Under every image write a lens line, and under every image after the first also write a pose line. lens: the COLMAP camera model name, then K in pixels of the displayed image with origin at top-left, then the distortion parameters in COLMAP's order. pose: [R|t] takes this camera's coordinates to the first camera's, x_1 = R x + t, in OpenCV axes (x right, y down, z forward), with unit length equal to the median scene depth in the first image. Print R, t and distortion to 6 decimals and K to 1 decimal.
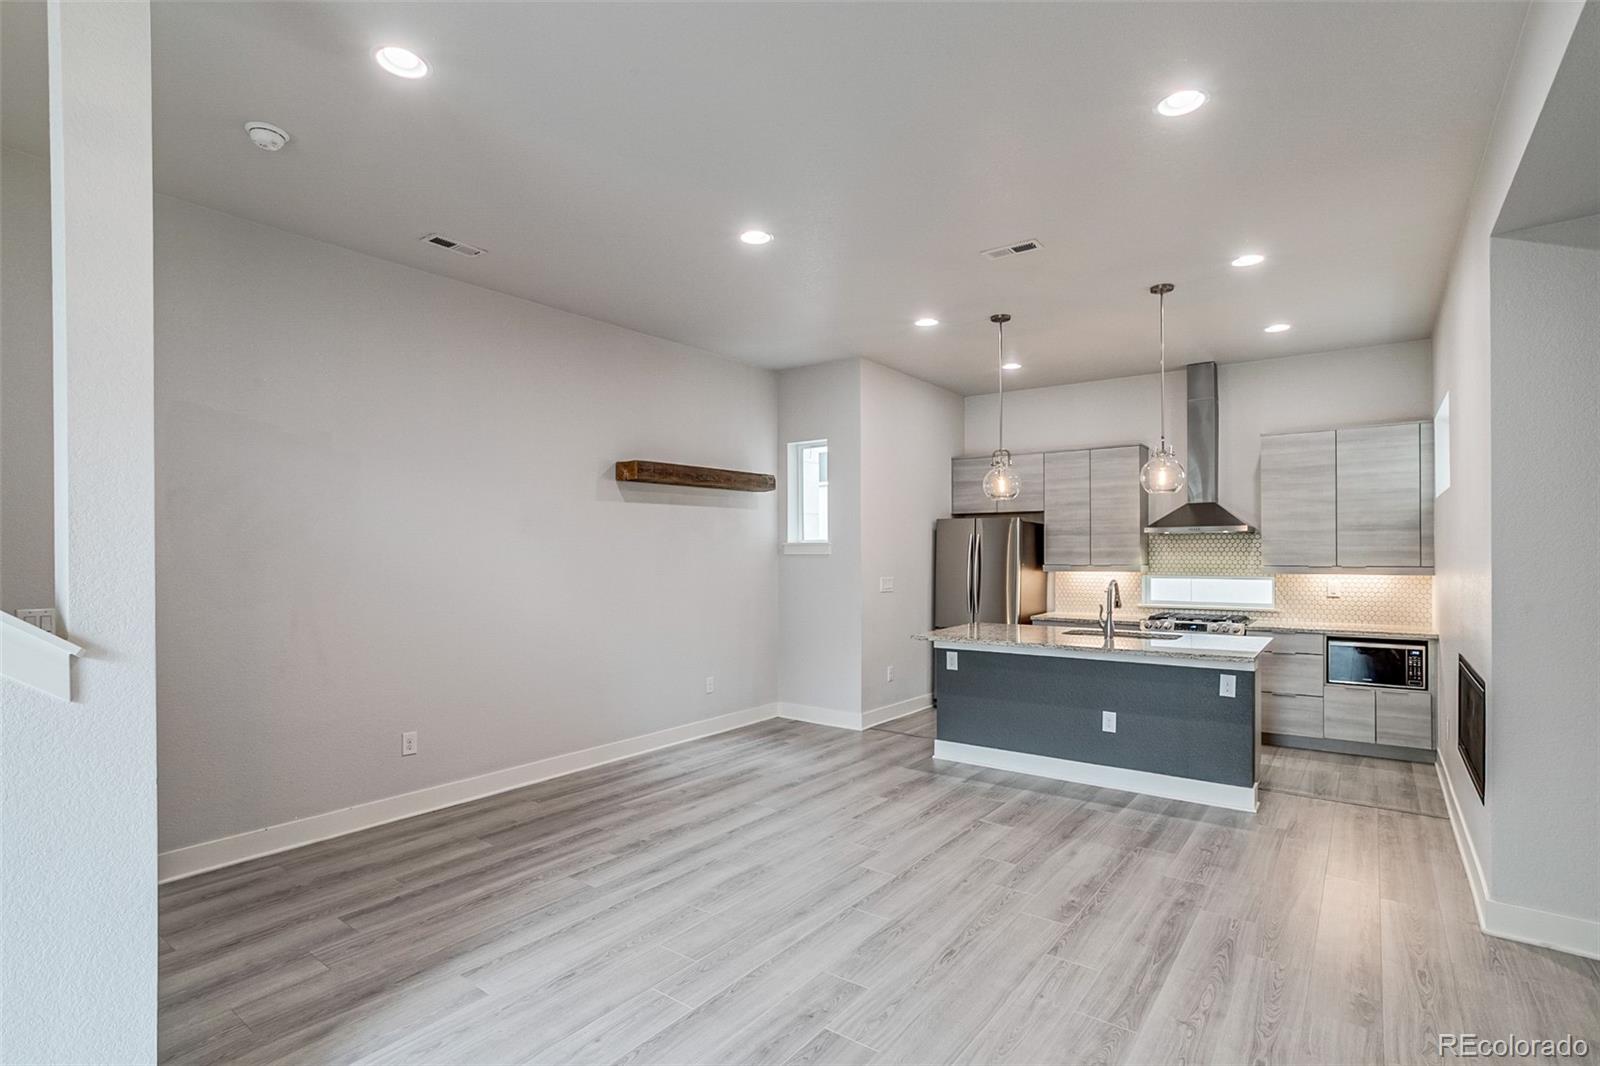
lens RADIAL K [[764.9, 0, 795.4], [0, 764.9, 552.4], [0, 0, 1]] dist [-0.043955, 0.021786]
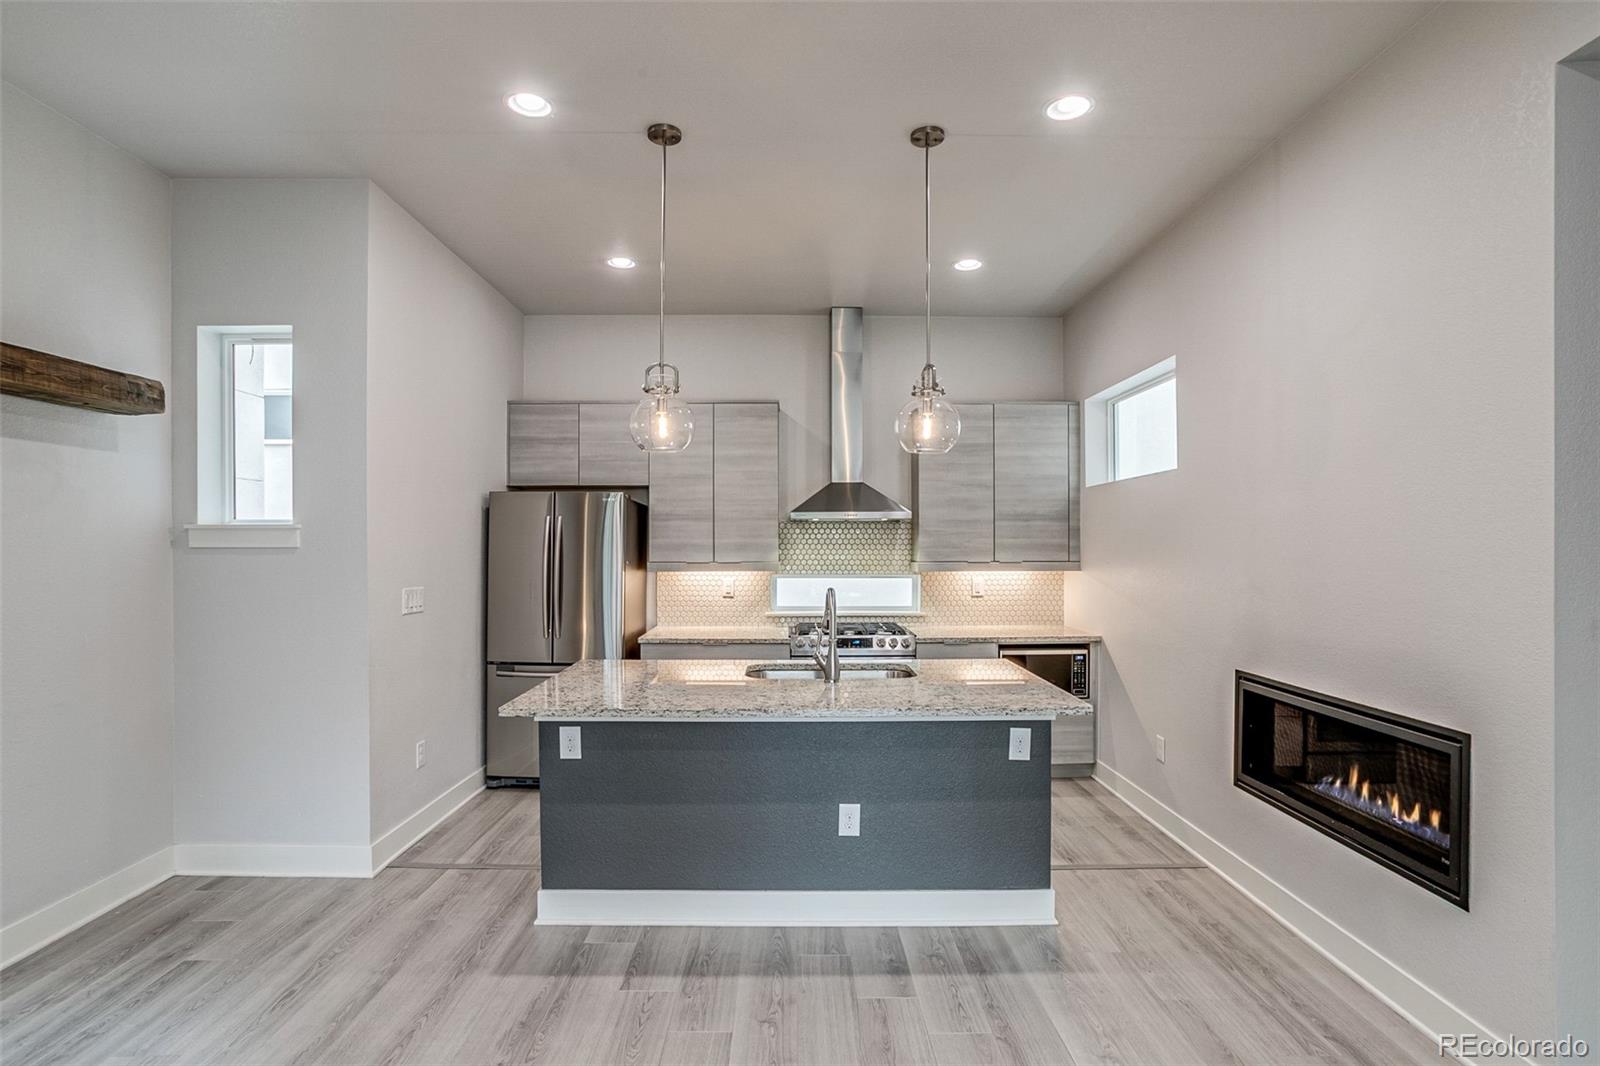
lens RADIAL K [[774.6, 0, 796.3], [0, 774.6, 543.7], [0, 0, 1]] dist [-0.063617, 0.037515]
pose [[0.790845, 0.002844, 0.612010, -0.002979], [-0.002393, 0.999996, -0.001556, -0.000205], [-0.612012, -0.000234, 0.790848, 0.436605]]
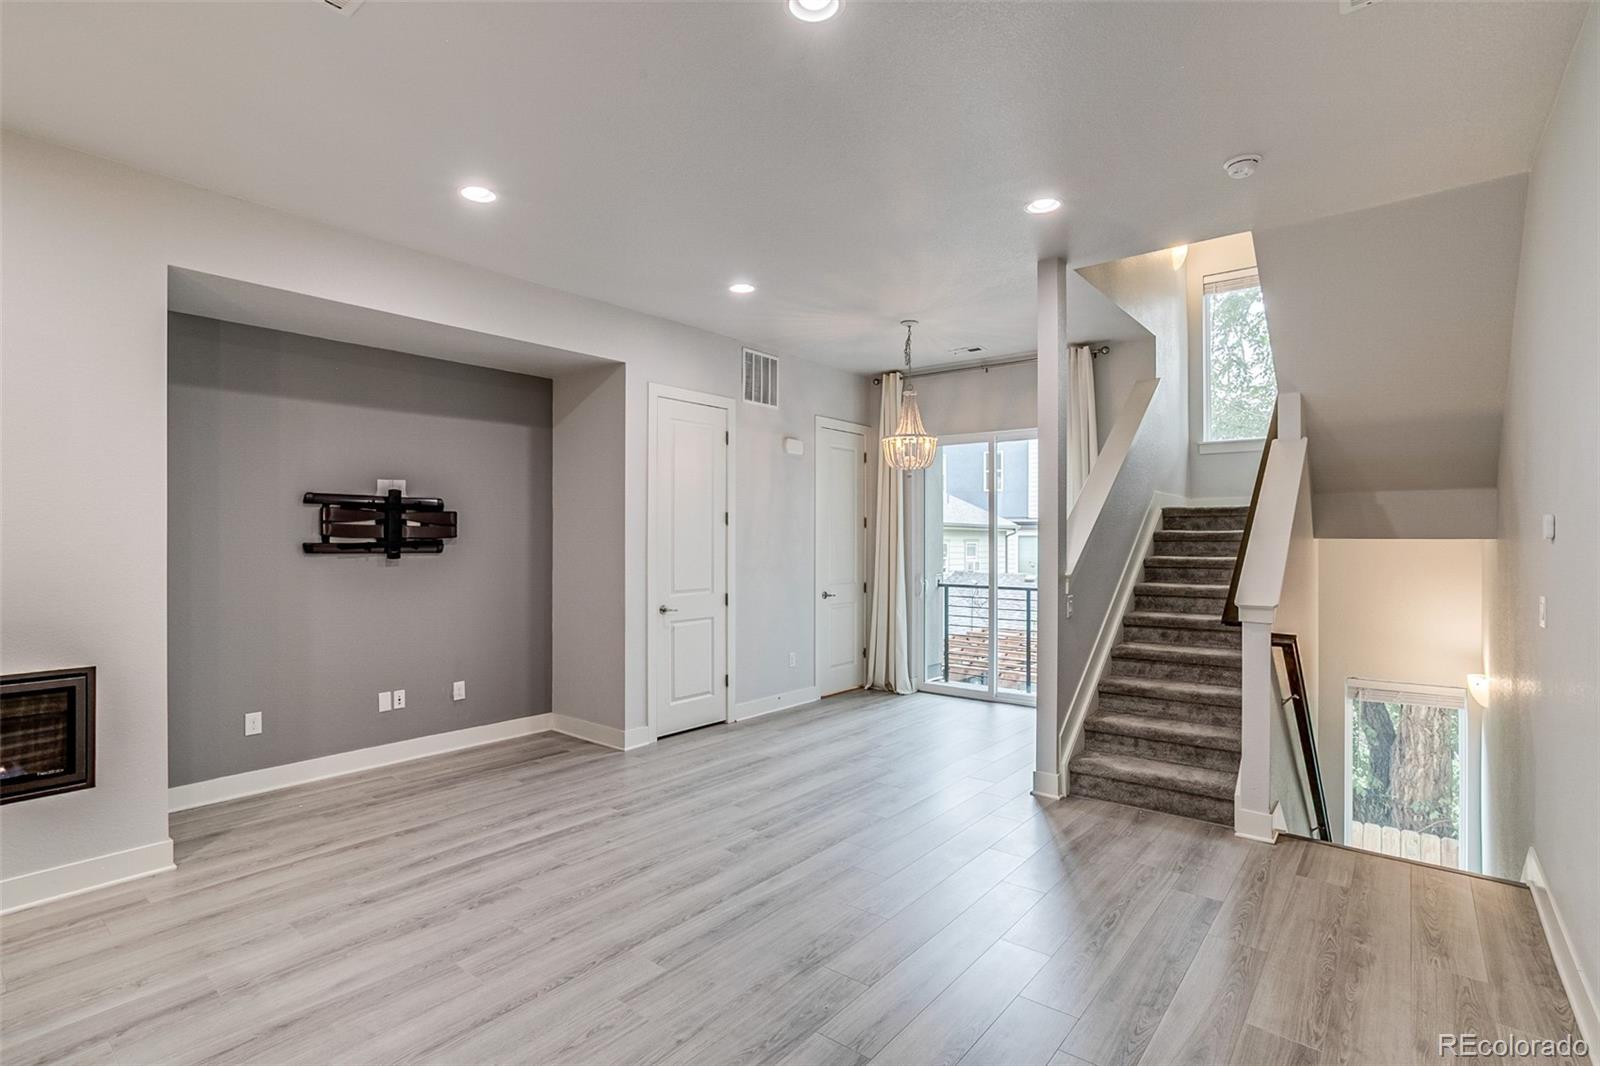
lens RADIAL K [[774.6, 0, 796.3], [0, 774.6, 543.7], [0, 0, 1]] dist [-0.063617, 0.037515]
pose [[-0.999284, 0.000471, 0.037820, -0.040993], [0.000740, 0.999974, 0.007114, -0.000251], [-0.037816, 0.007137, -0.999259, 1.051165]]
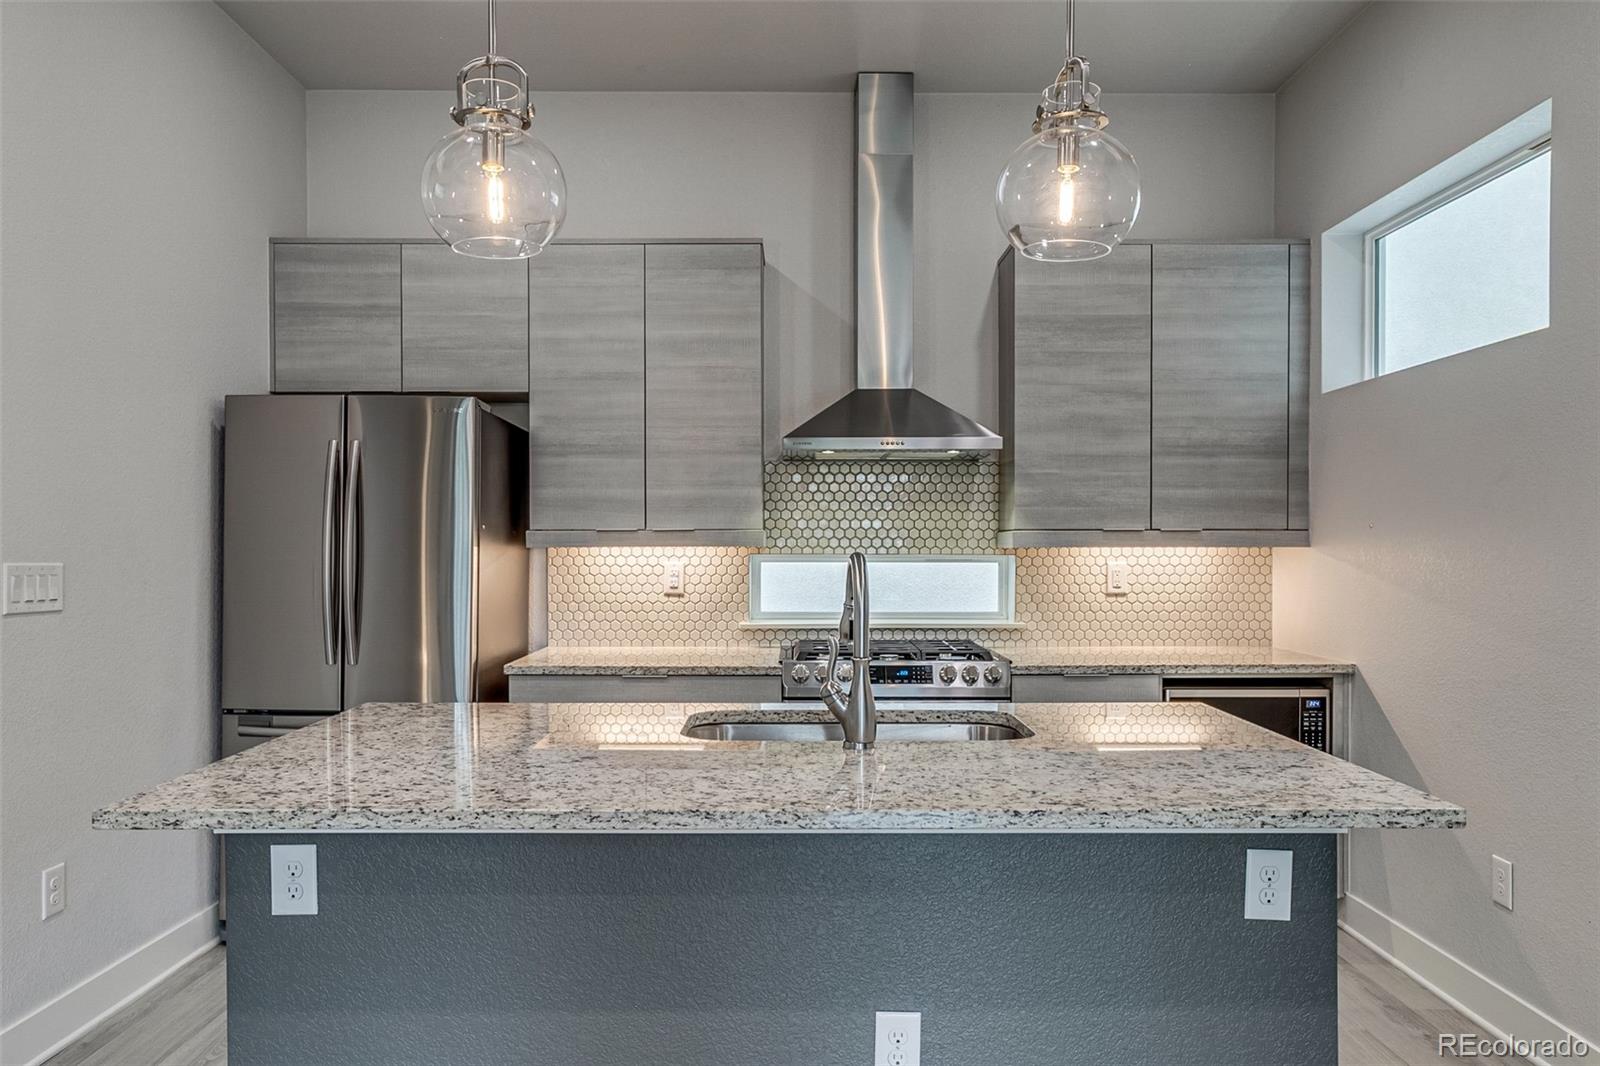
lens RADIAL K [[1128.0, 0, 796.2], [0, 1128.0, 557.7], [0, 0, 1]] dist [-0.007127, 0.002680]
pose [[0.794893, -0.005314, 0.606727, 0.104085], [-0.003052, 0.999914, 0.012757, 0.027681], [-0.606742, -0.011992, 0.794808, 0.564645]]
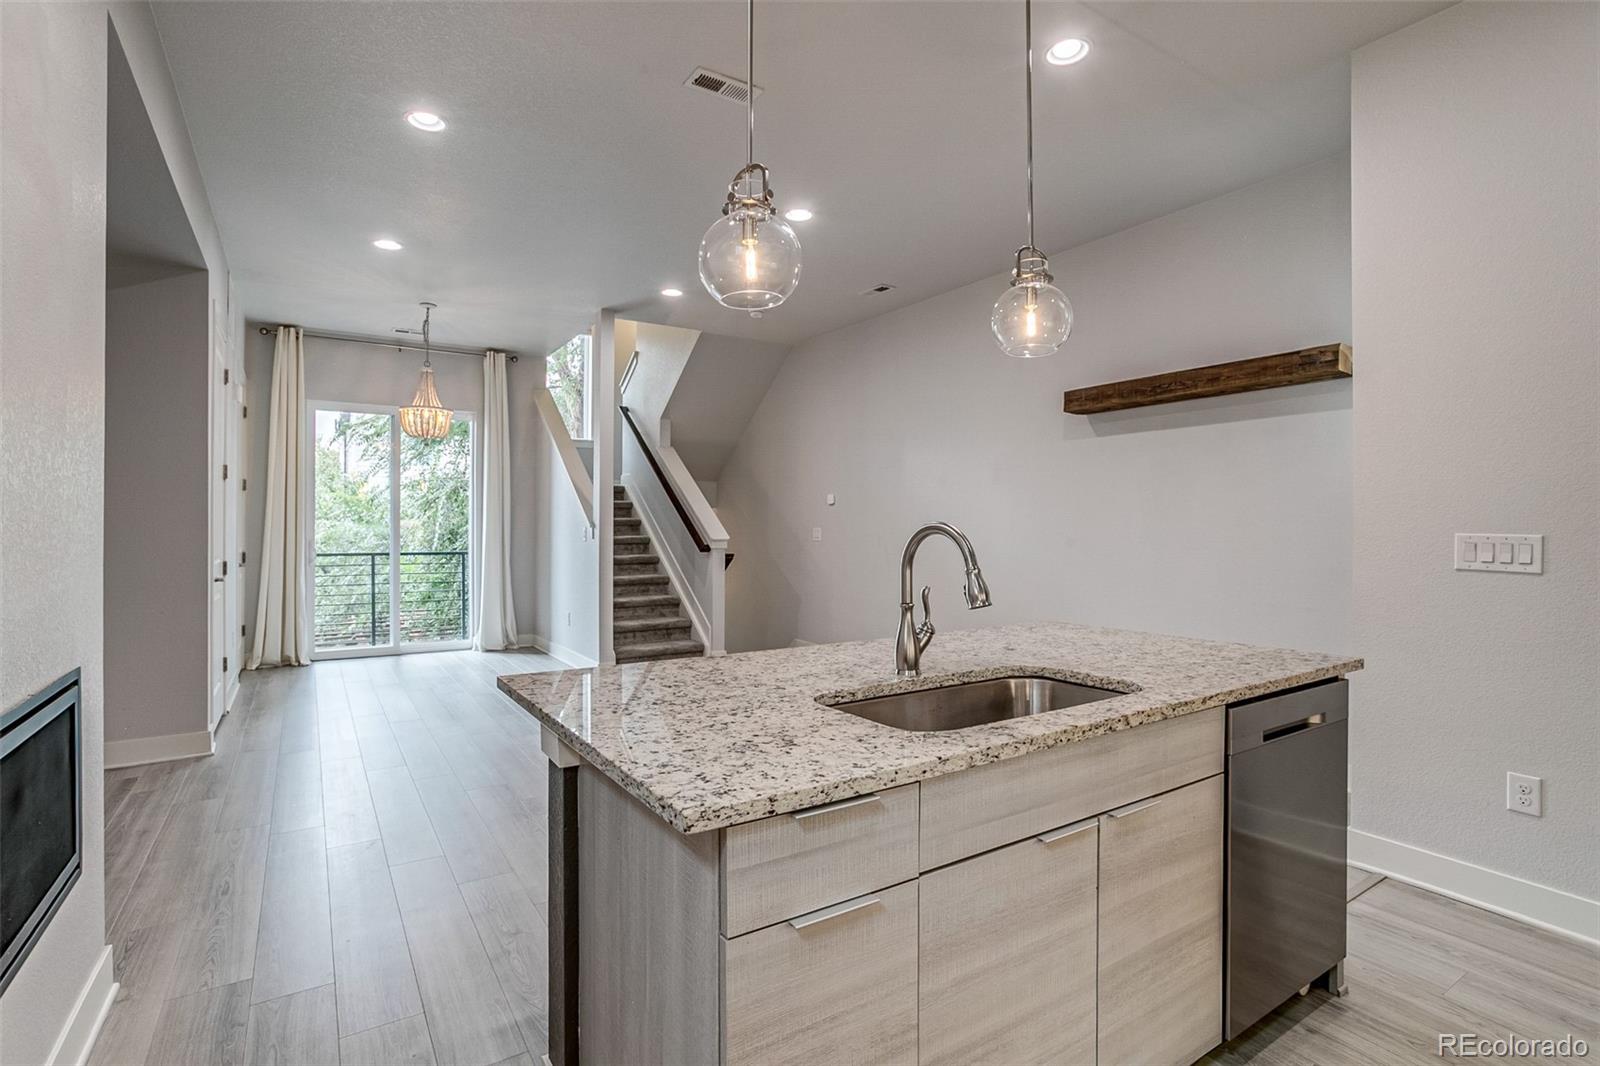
lens RADIAL K [[778.2, 0, 799.4], [0, 778.2, 528.4], [0, 0, 1]] dist [-0.064880, 0.038403]
pose [[-0.332160, 0.006746, -0.943199, 0.684240], [0.000043, 0.999975, 0.007137, 0.030948], [0.943223, 0.002330, -0.332152, 0.917075]]
